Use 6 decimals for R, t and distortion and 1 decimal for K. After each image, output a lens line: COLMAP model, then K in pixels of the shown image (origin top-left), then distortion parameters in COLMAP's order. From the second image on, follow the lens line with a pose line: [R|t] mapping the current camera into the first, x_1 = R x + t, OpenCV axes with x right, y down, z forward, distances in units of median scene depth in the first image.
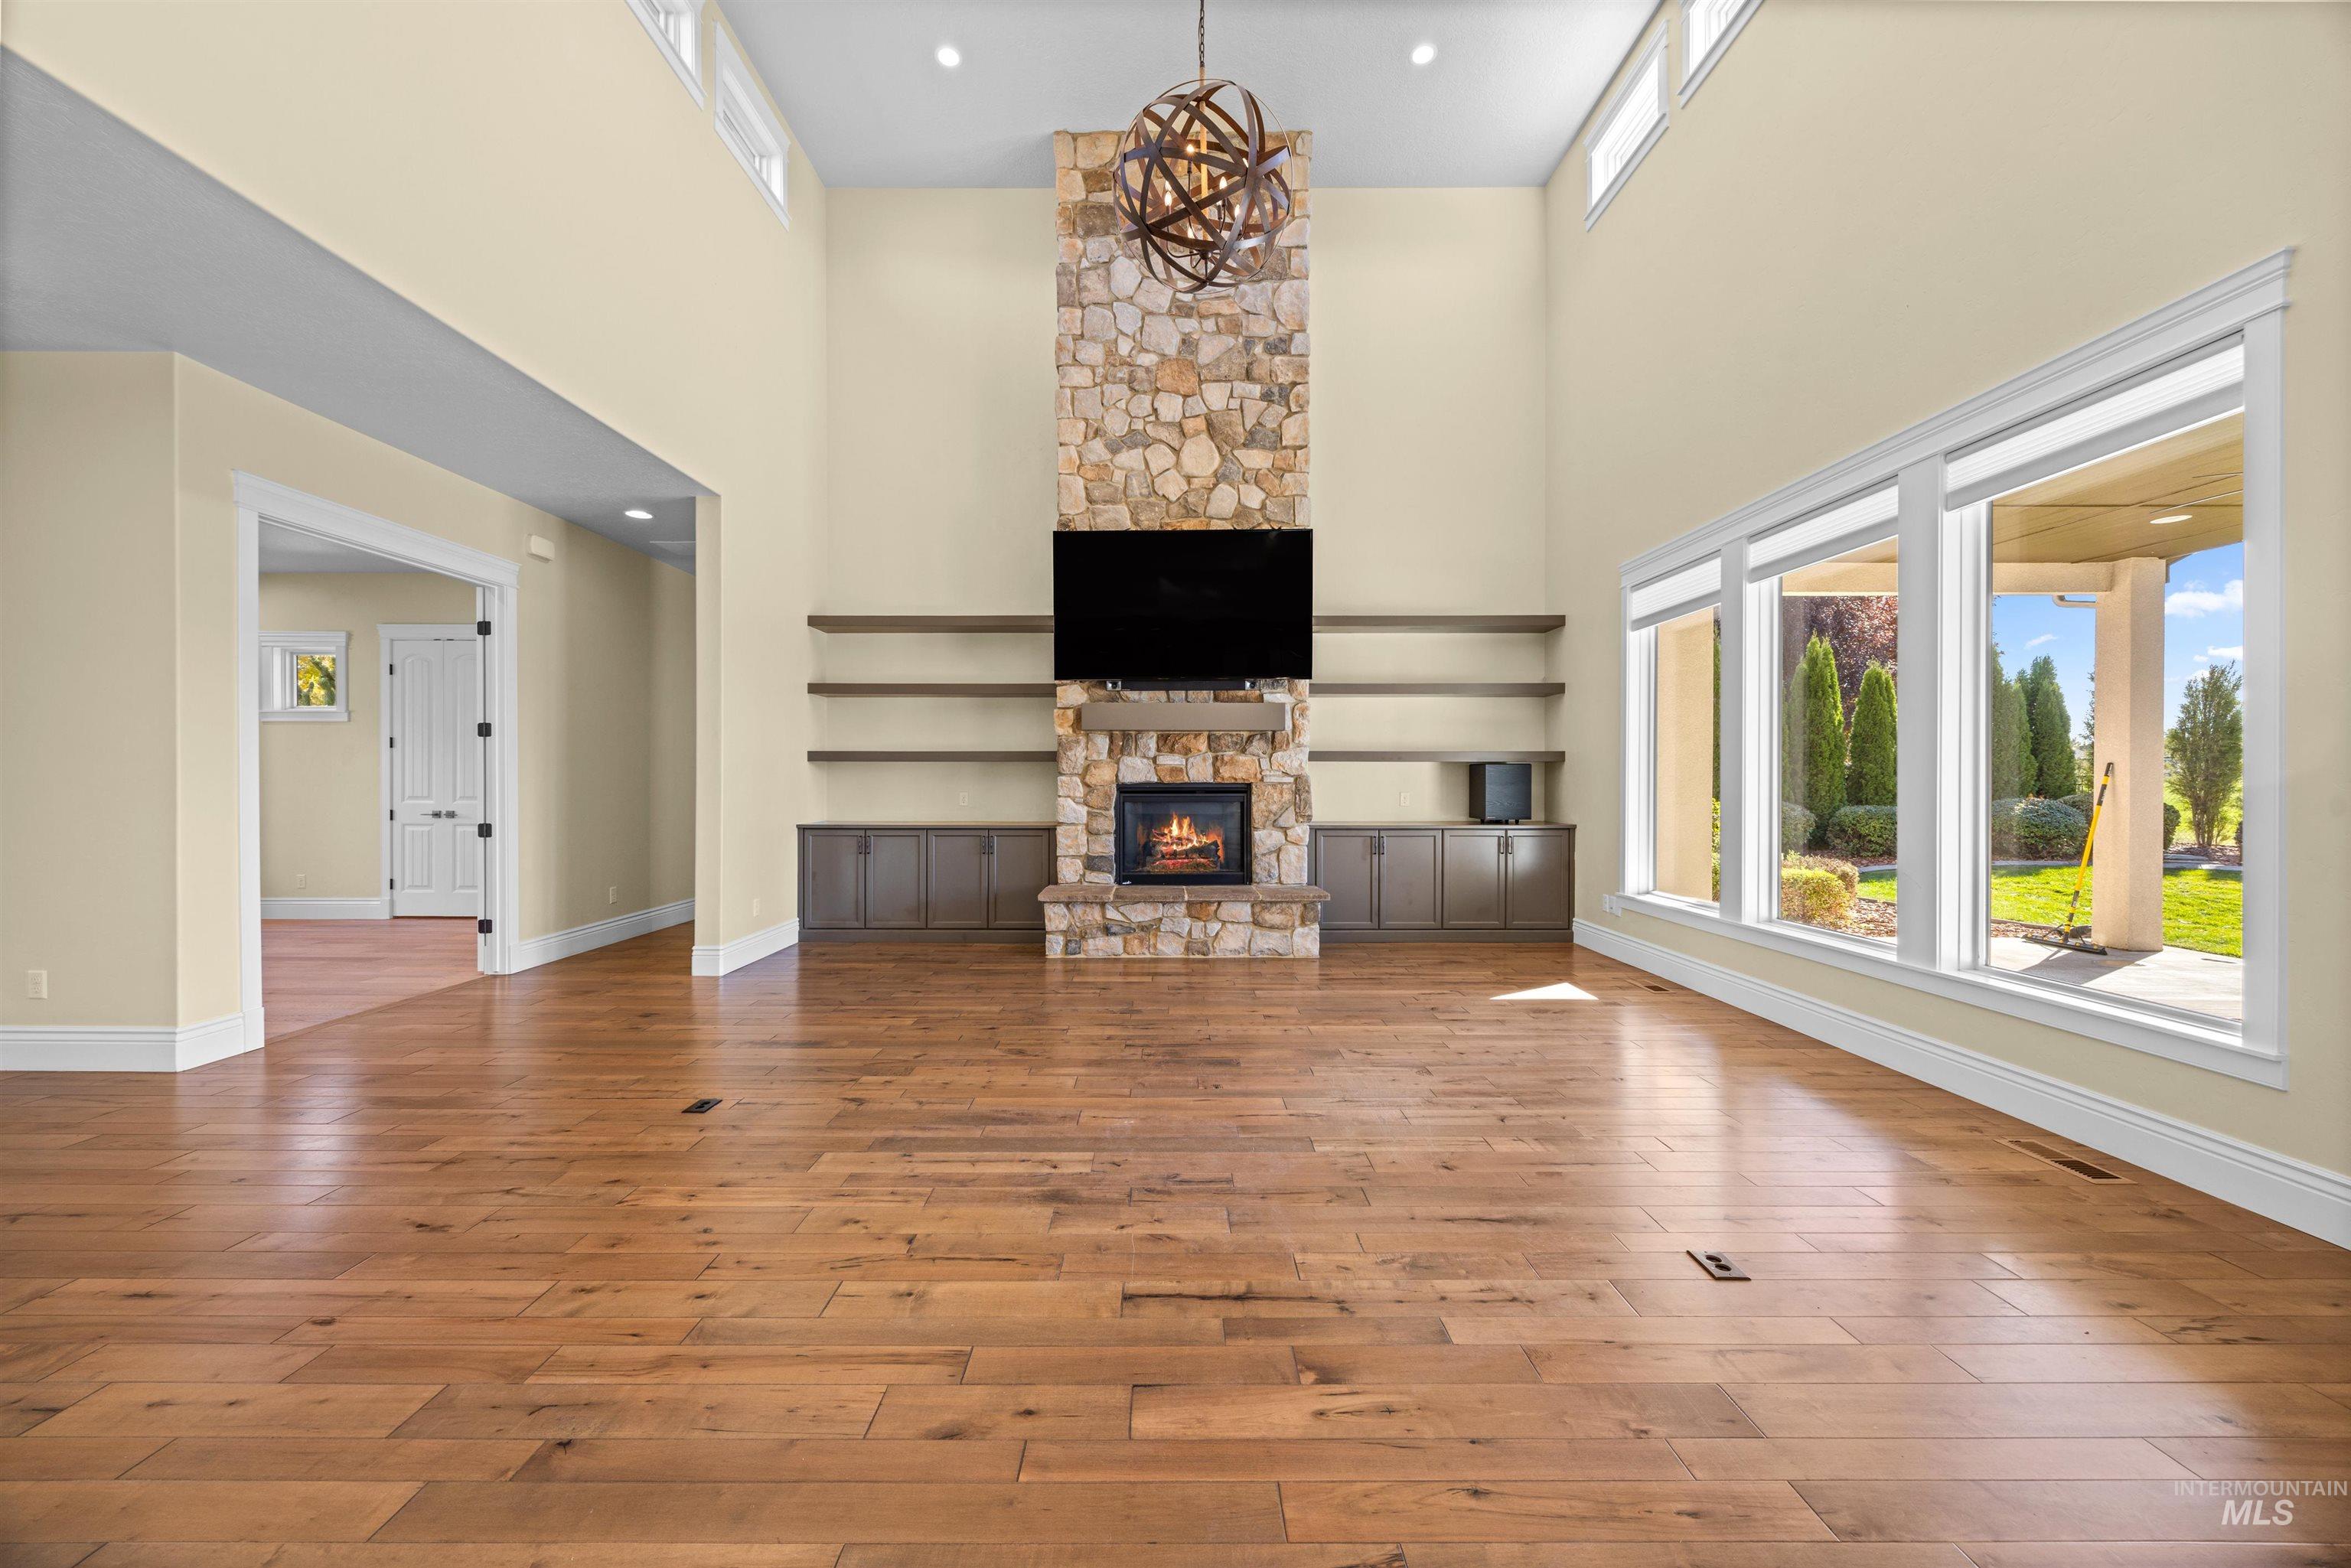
lens RADIAL K [[892.9, 0, 1175.5], [0, 892.9, 784.0], [0, 0, 1]] dist [0.000387, 0.000079]
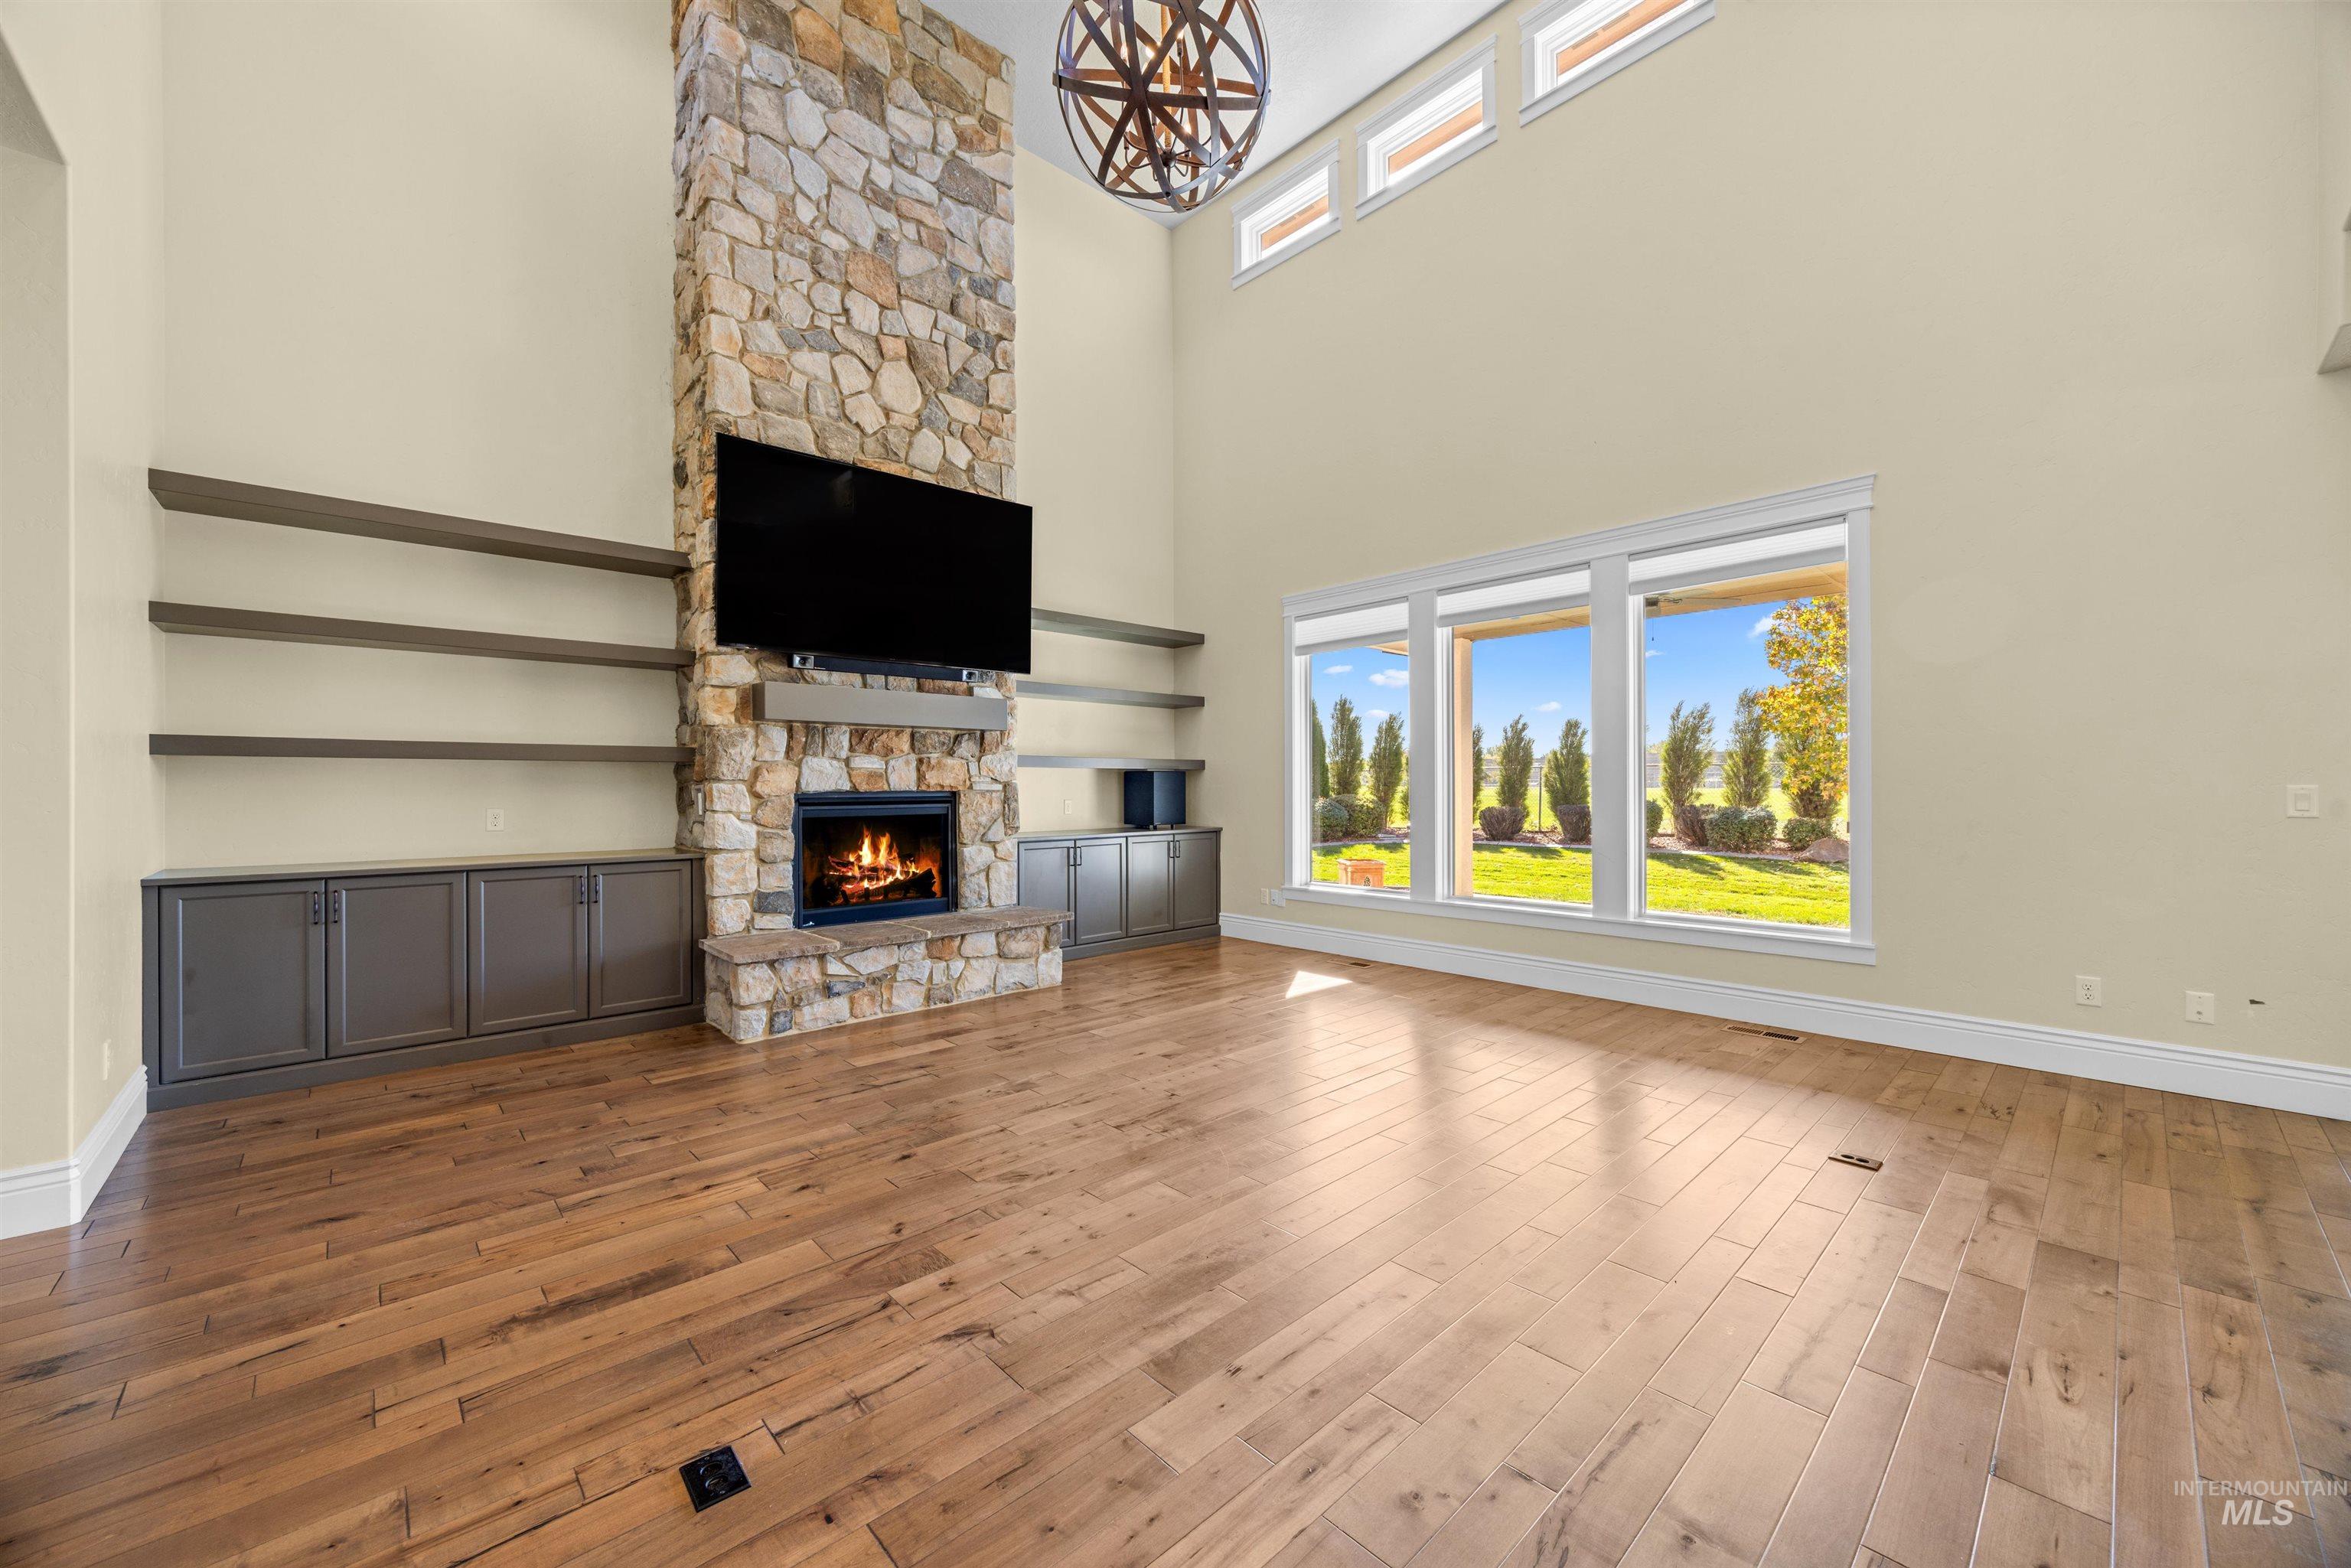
lens RADIAL K [[885.5, 0, 1167.6], [0, 885.5, 790.1], [0, 0, 1]] dist [-0.001281, -0.000079]
pose [[0.740047, -0.005479, 0.672533, -0.334689], [0.007072, 0.999975, 0.000364, -0.001051], [-0.672518, 0.004487, 0.740067, 0.245850]]
